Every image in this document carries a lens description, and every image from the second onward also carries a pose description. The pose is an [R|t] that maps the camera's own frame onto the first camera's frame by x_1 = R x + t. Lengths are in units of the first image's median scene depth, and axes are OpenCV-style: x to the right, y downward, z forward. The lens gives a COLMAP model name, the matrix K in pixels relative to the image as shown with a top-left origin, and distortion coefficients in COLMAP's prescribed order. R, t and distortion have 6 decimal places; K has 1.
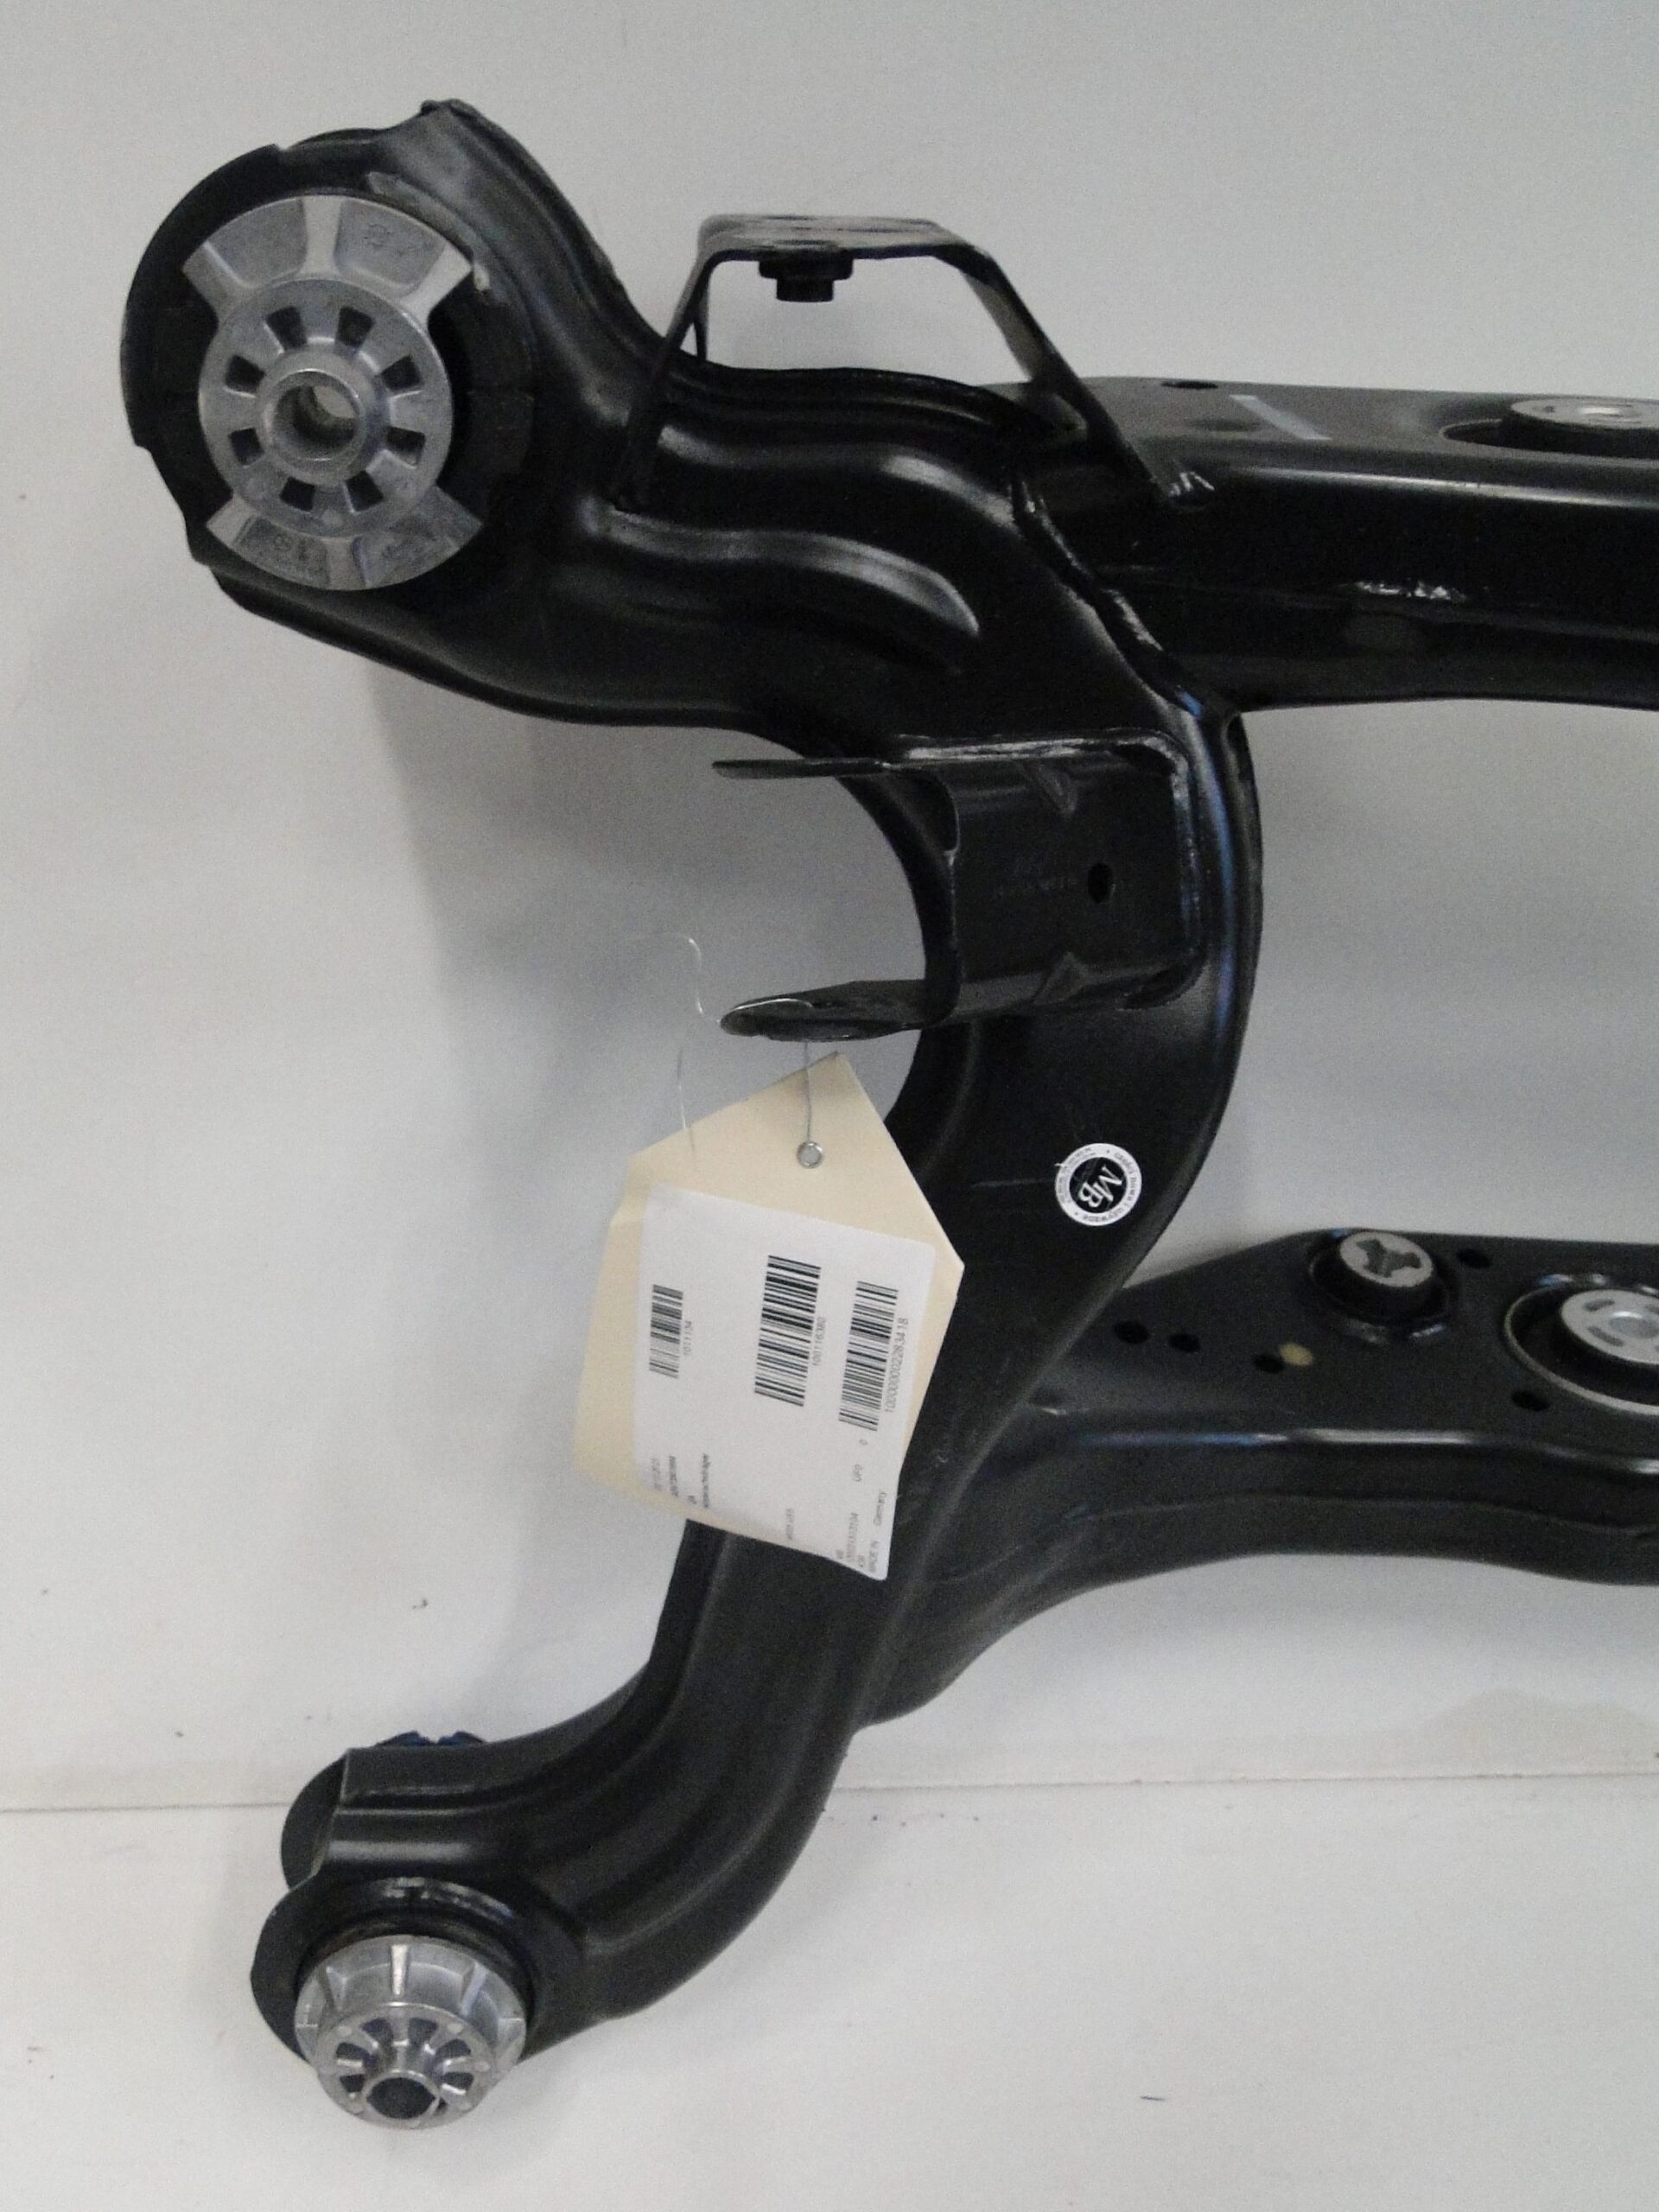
lens RADIAL K [[2015.0, 0, 829.3], [0, 2015.0, 1196.8], [0, 0, 1]] dist [-0.007586, 0.011057]
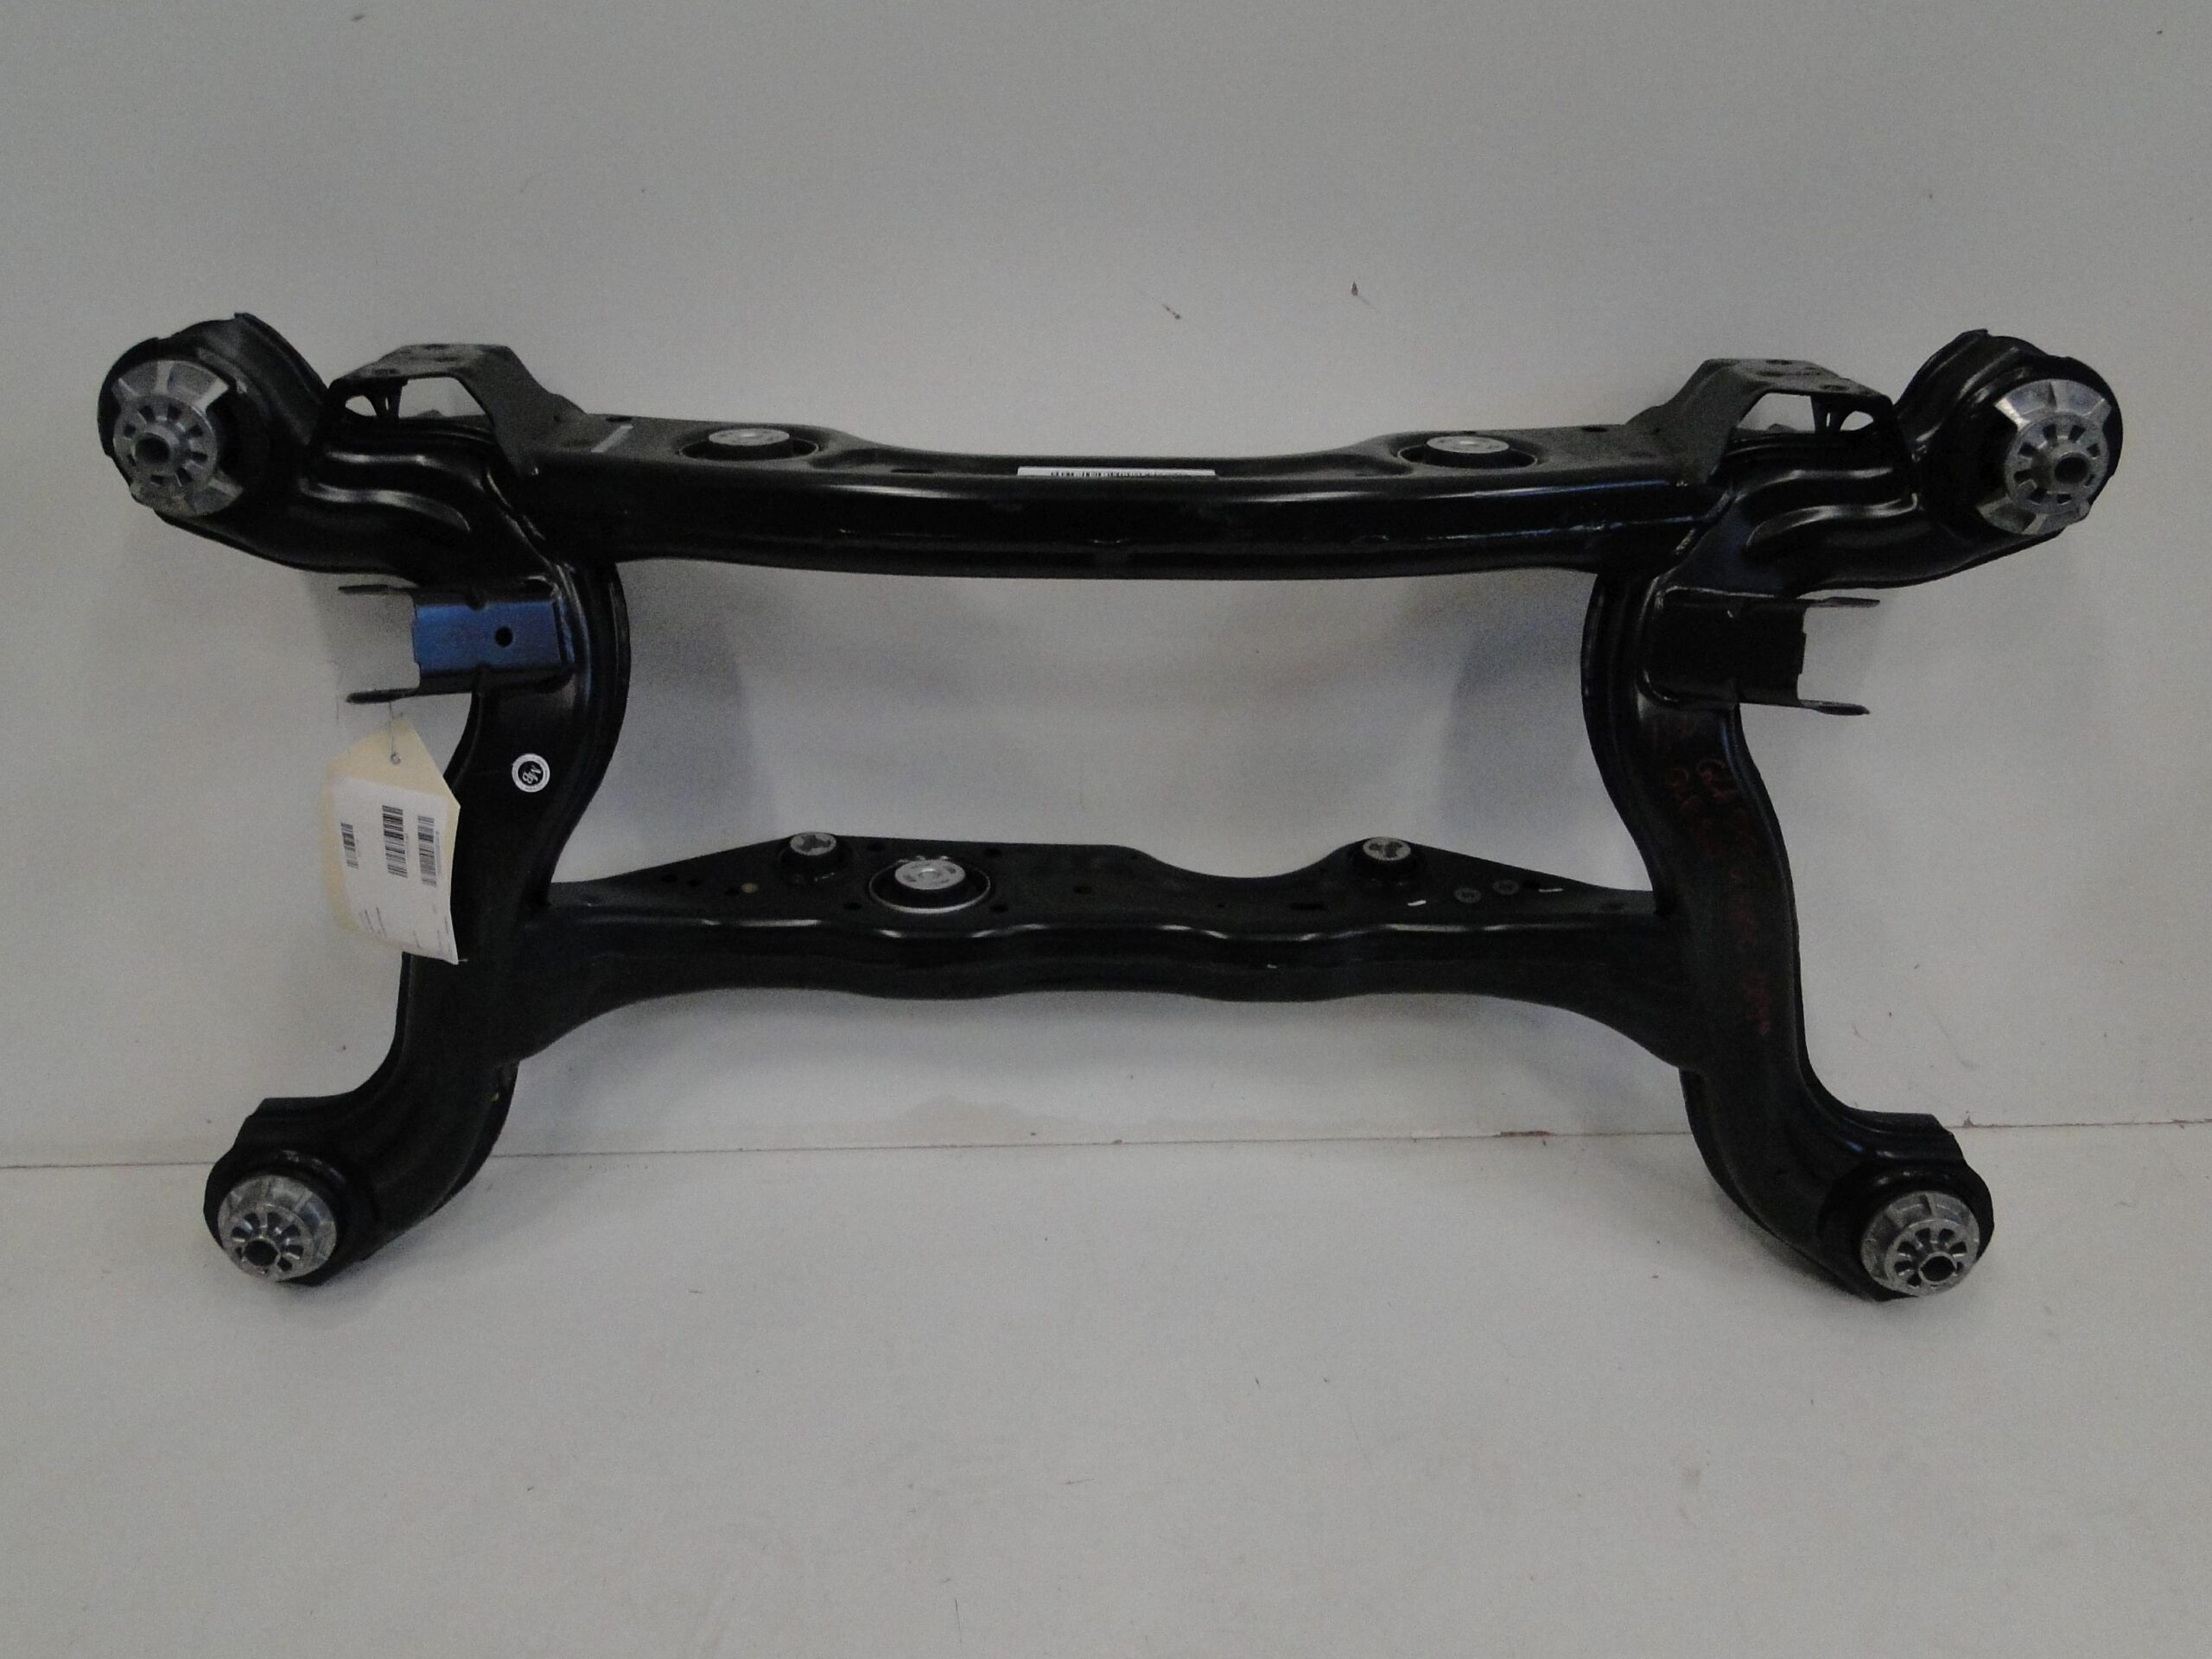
lens RADIAL K [[1608.0, 0, 1106.0], [0, 1608.0, 829.5], [0, 0, 1]] dist [0.008454, -0.061781]
pose [[0.999427, -0.005254, 0.033433, 0.712411], [0.008114, 0.996262, -0.086001, 0.215595], [-0.032856, 0.086223, 0.995734, -0.799648]]
